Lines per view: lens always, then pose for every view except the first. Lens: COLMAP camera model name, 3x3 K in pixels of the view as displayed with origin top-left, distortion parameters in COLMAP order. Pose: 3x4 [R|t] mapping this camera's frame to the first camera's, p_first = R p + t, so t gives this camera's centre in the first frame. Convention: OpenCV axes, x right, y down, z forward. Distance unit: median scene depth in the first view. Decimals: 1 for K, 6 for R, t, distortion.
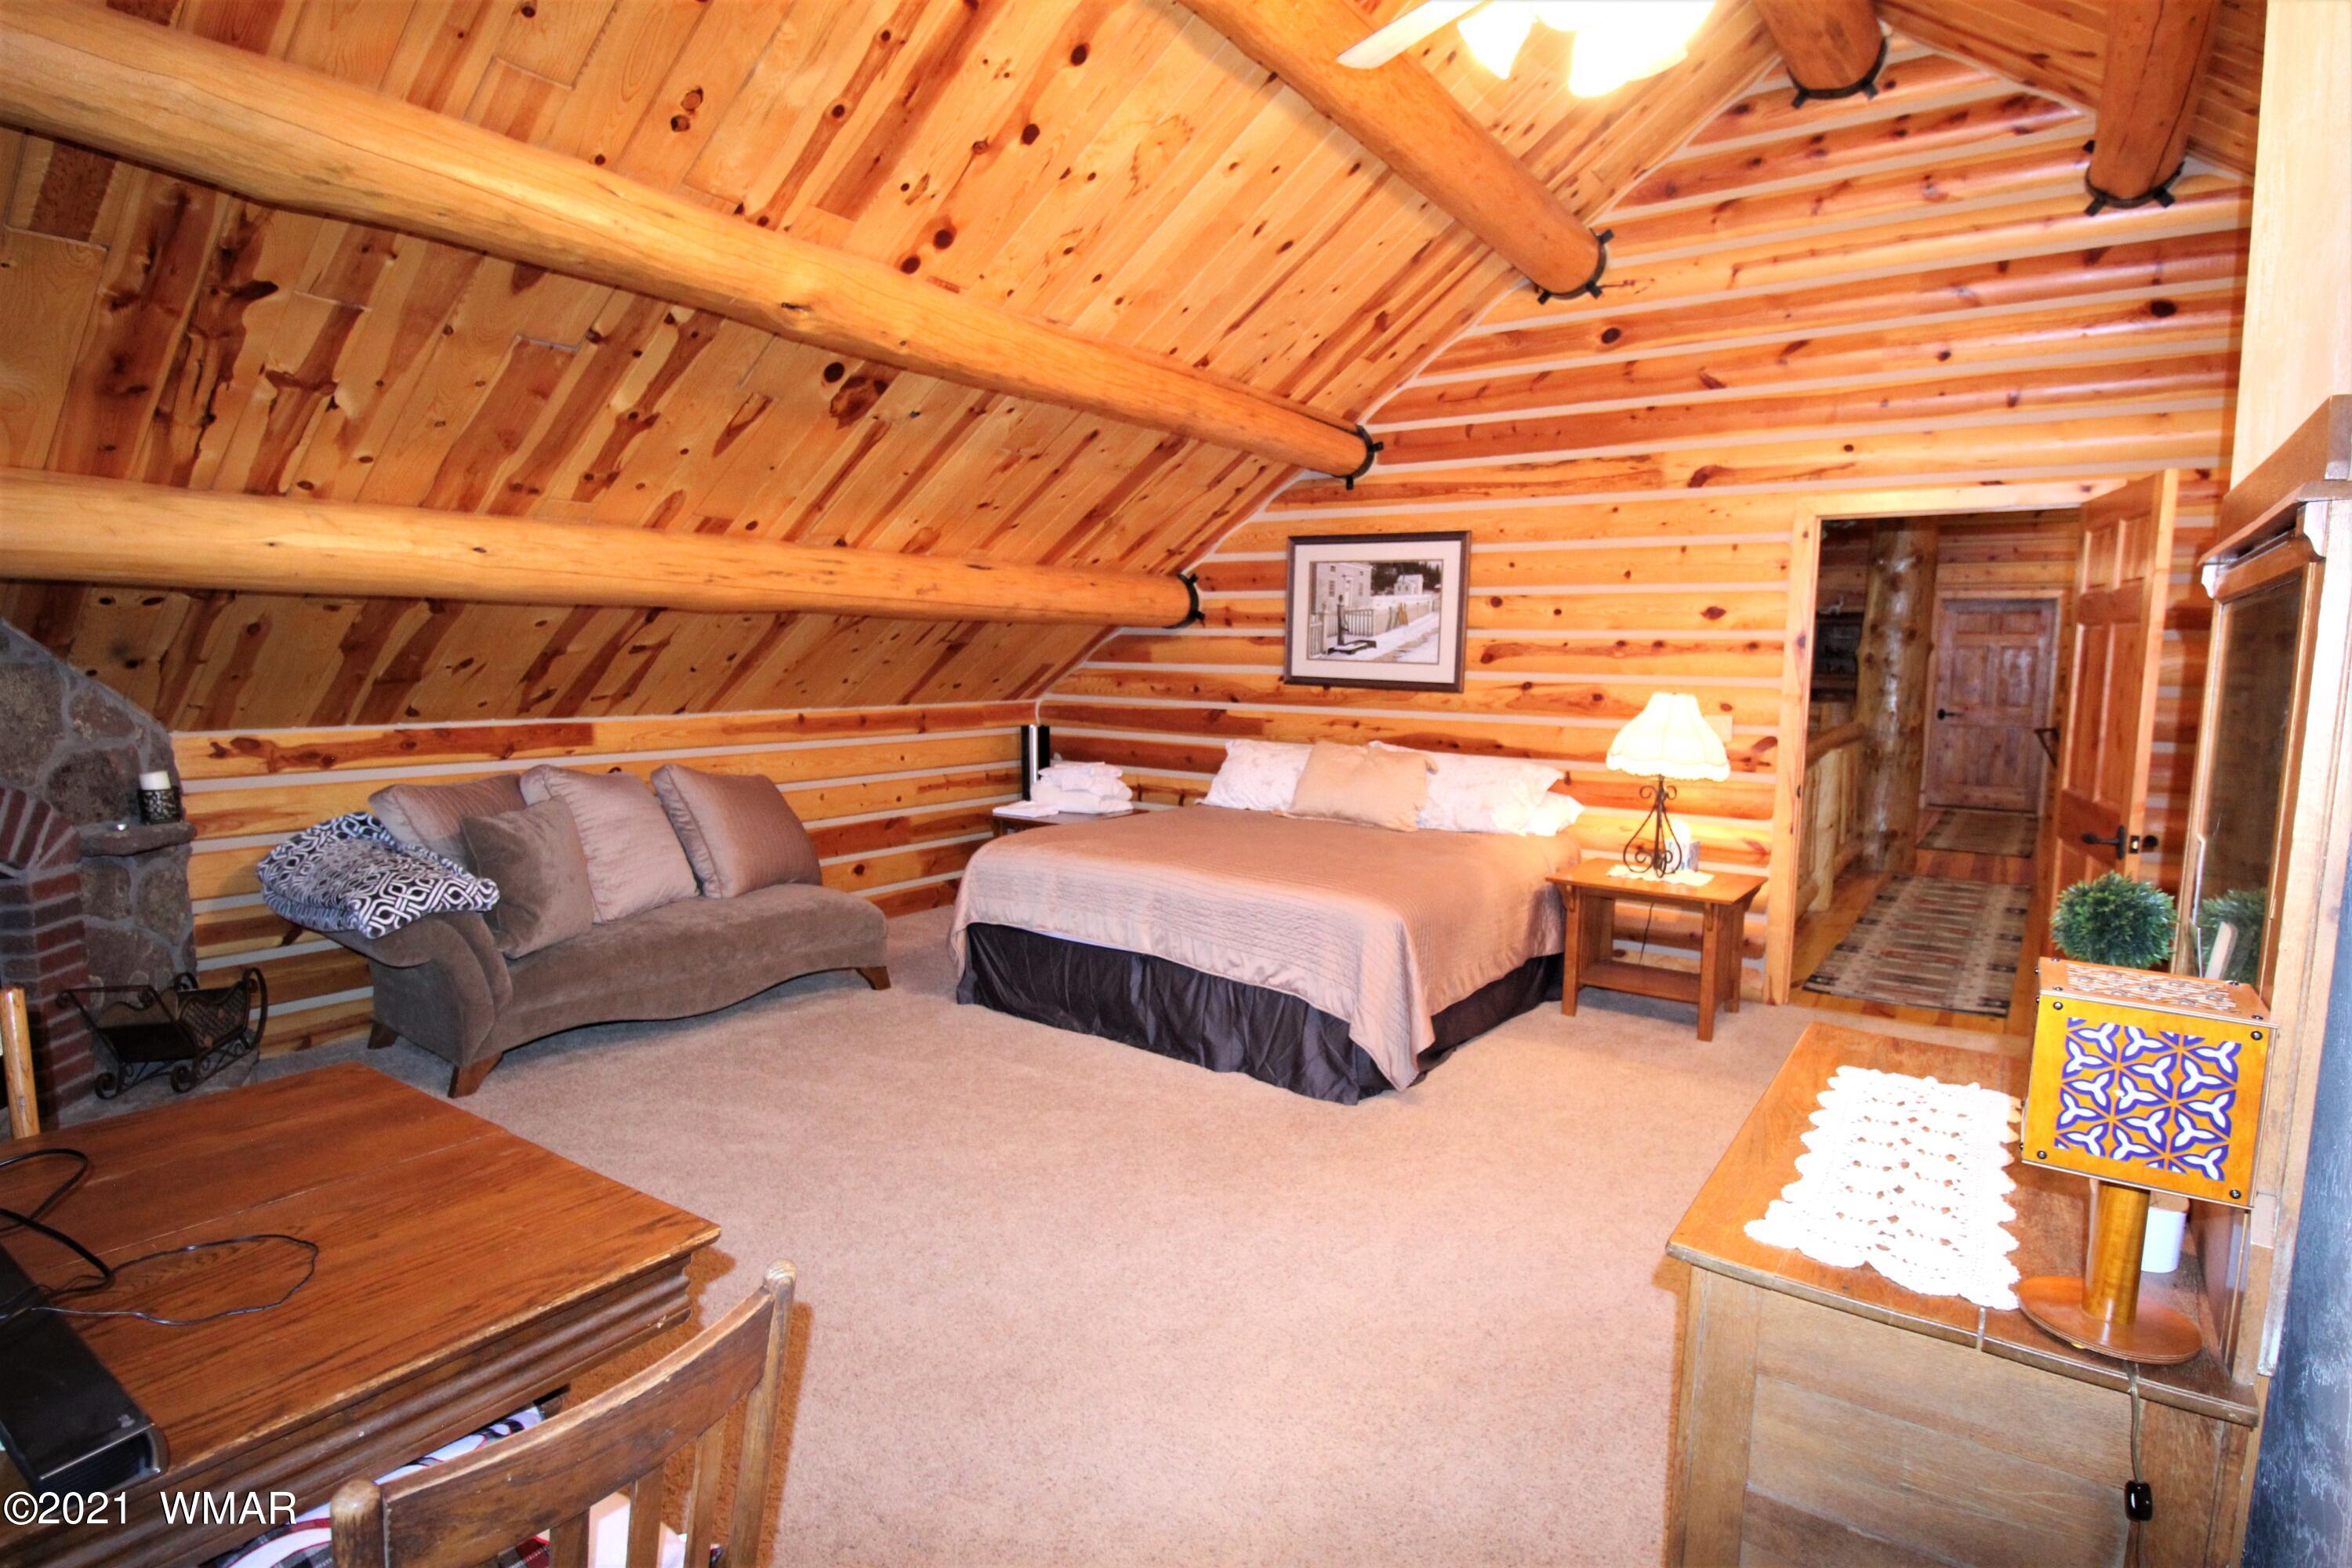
lens RADIAL K [[1211.8, 0, 1181.7], [0, 1211.8, 785.4], [0, 0, 1]] dist [0.003696, -0.012494]
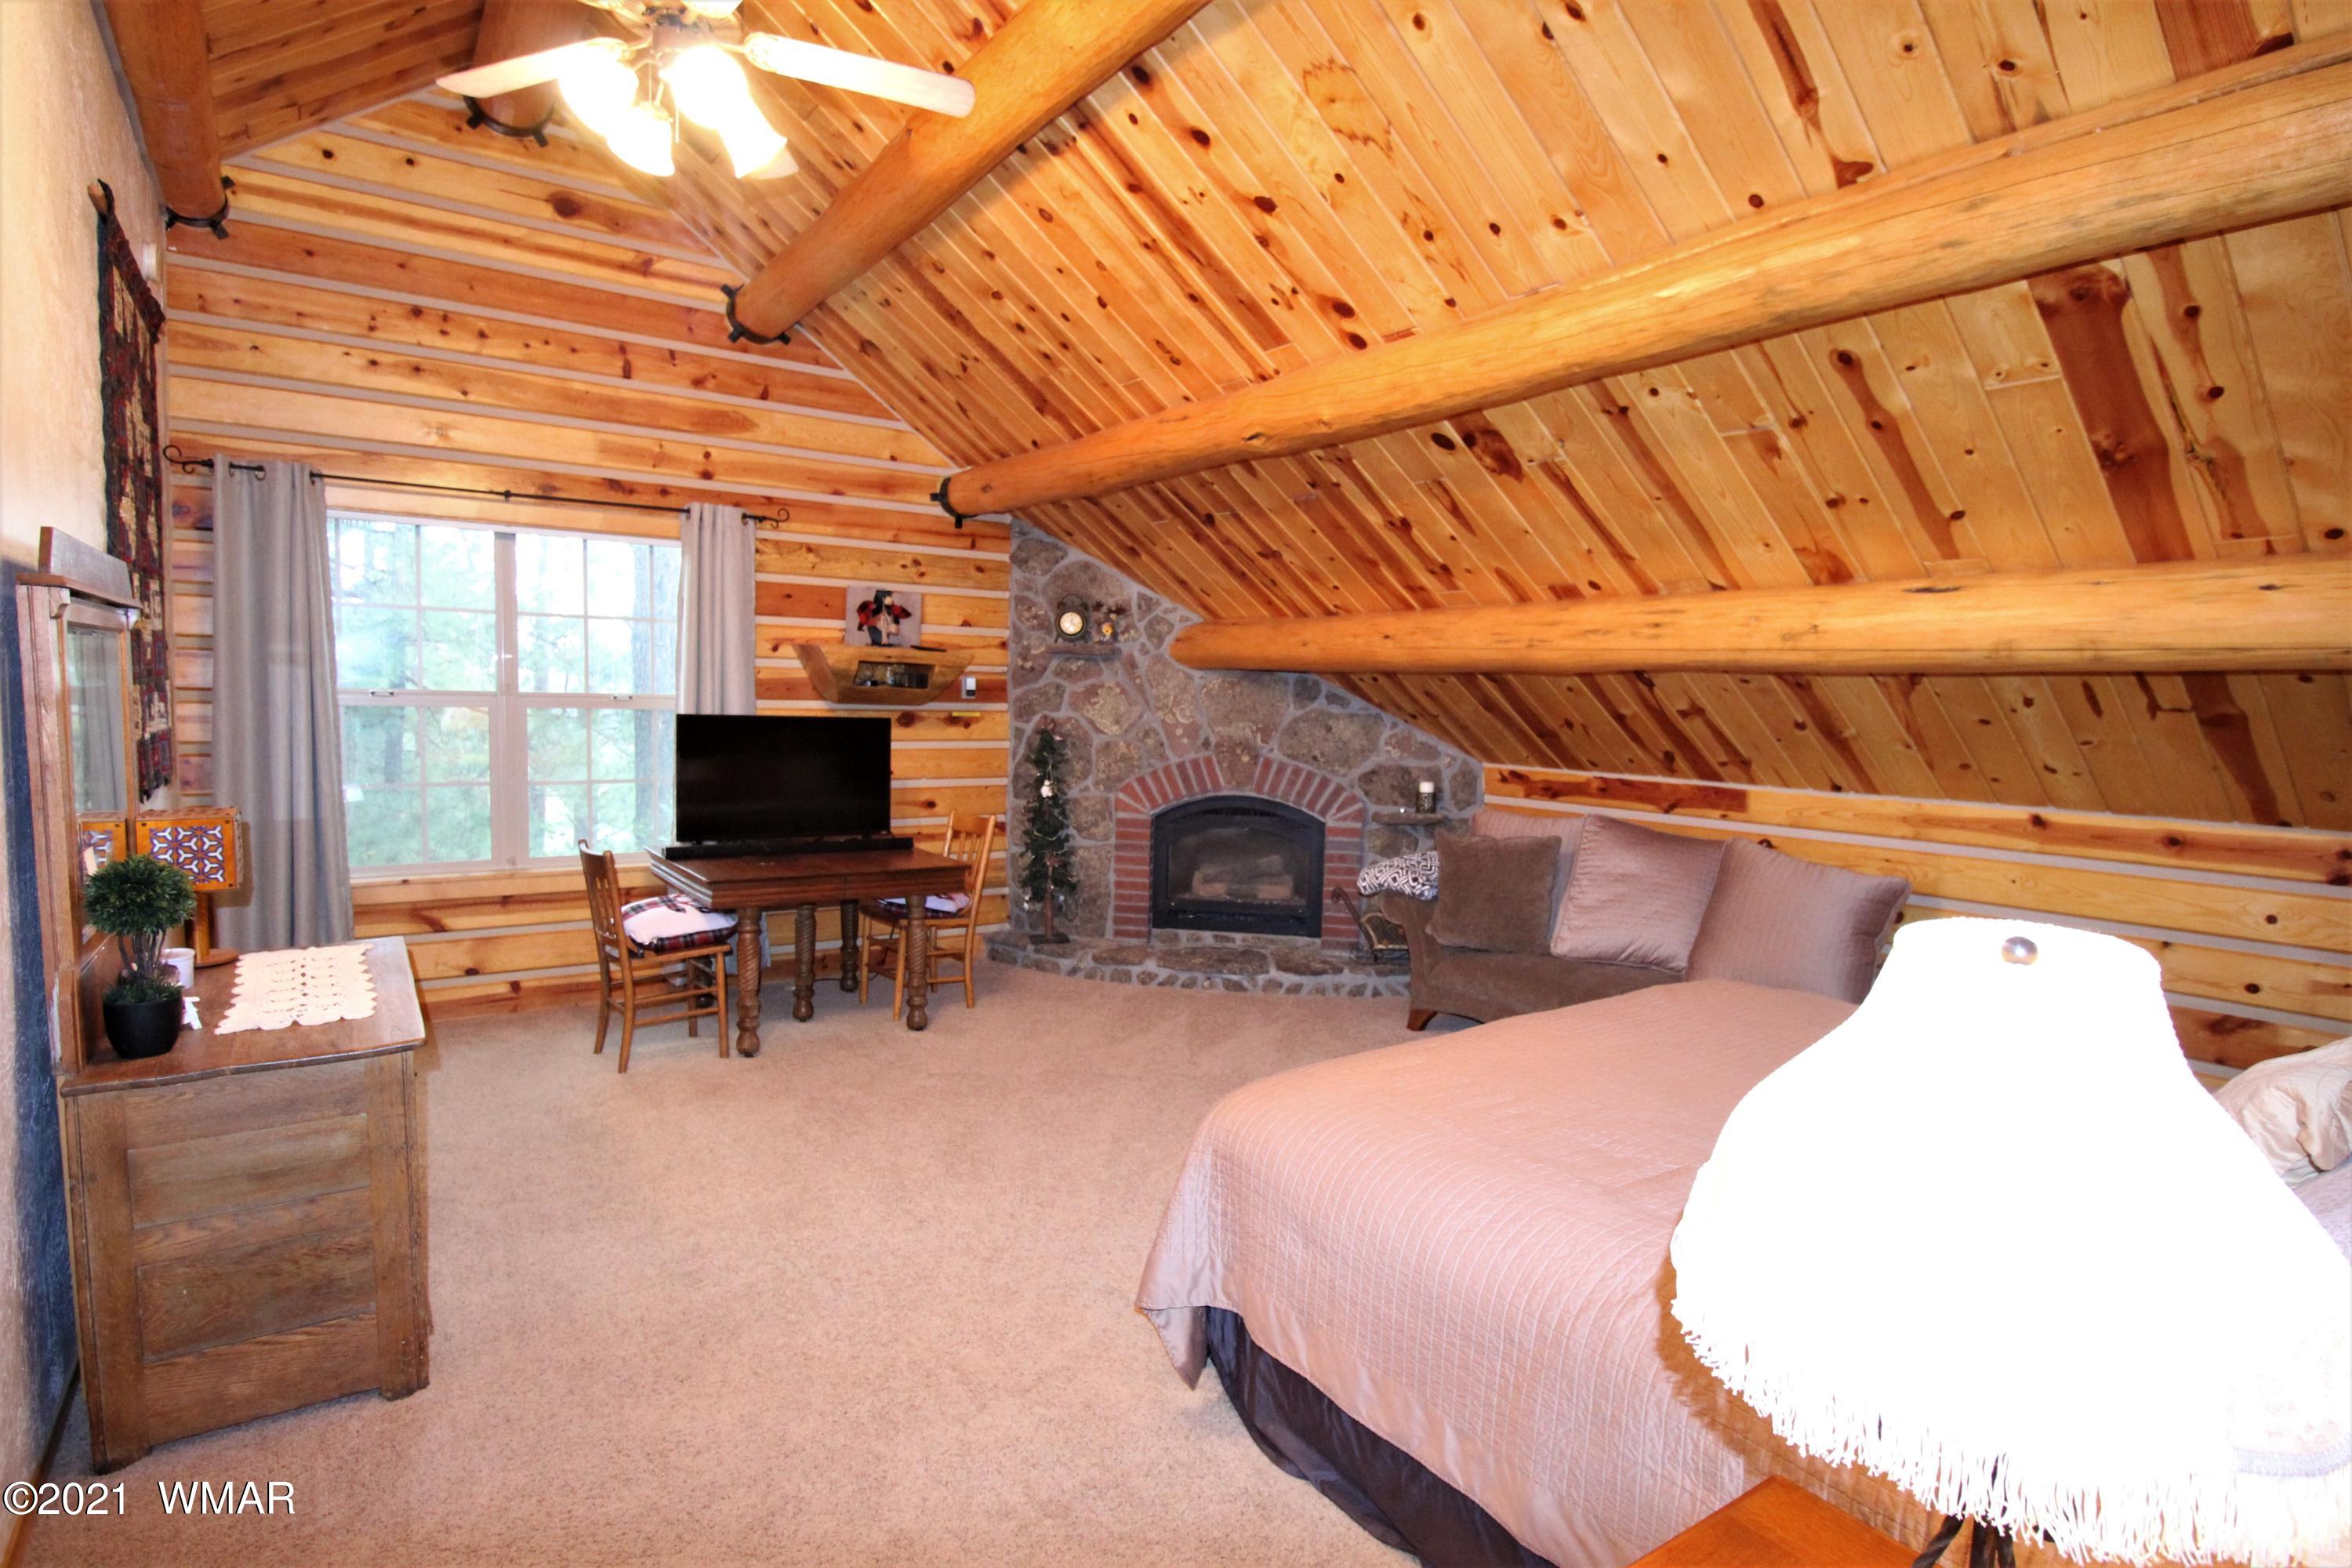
lens RADIAL K [[1211.8, 0, 1181.7], [0, 1211.8, 785.4], [0, 0, 1]] dist [0.003696, -0.012494]
pose [[-0.343472, 0.052114, -0.937716, 0.721161], [-0.131036, 0.986034, 0.102795, -0.117272], [0.929977, 0.158181, -0.331846, 1.091201]]
